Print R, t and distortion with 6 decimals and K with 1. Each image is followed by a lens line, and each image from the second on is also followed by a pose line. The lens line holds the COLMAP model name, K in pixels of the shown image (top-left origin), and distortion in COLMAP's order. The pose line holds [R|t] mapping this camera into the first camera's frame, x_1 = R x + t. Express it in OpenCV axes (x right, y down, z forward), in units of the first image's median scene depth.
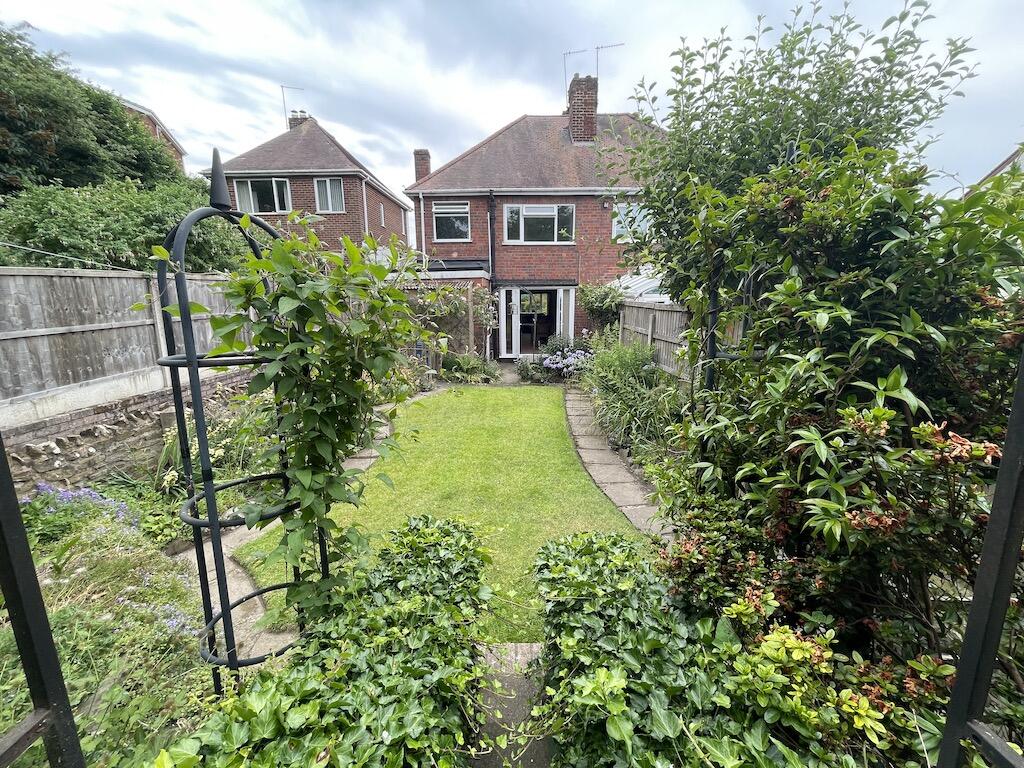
lens RADIAL K [[416.4, 0, 511.7], [0, 416.4, 378.4], [0, 0, 1]] dist [-0.002694, -0.000119]
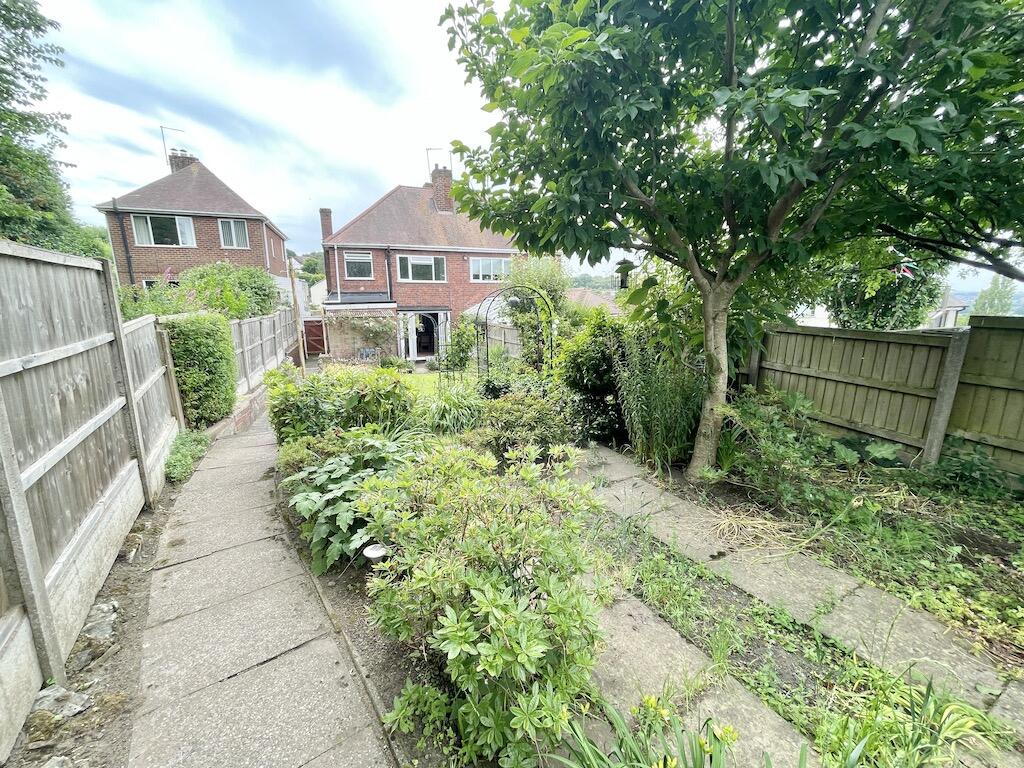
lens RADIAL K [[416.4, 0, 510.6], [0, 416.4, 382.6], [0, 0, 1]] dist [-0.002694, -0.000119]
pose [[0.929905, -0.075425, 0.359984, -0.202952], [0.078130, 0.996918, 0.007055, 0.047487], [-0.359407, 0.021565, 0.932932, -0.482688]]
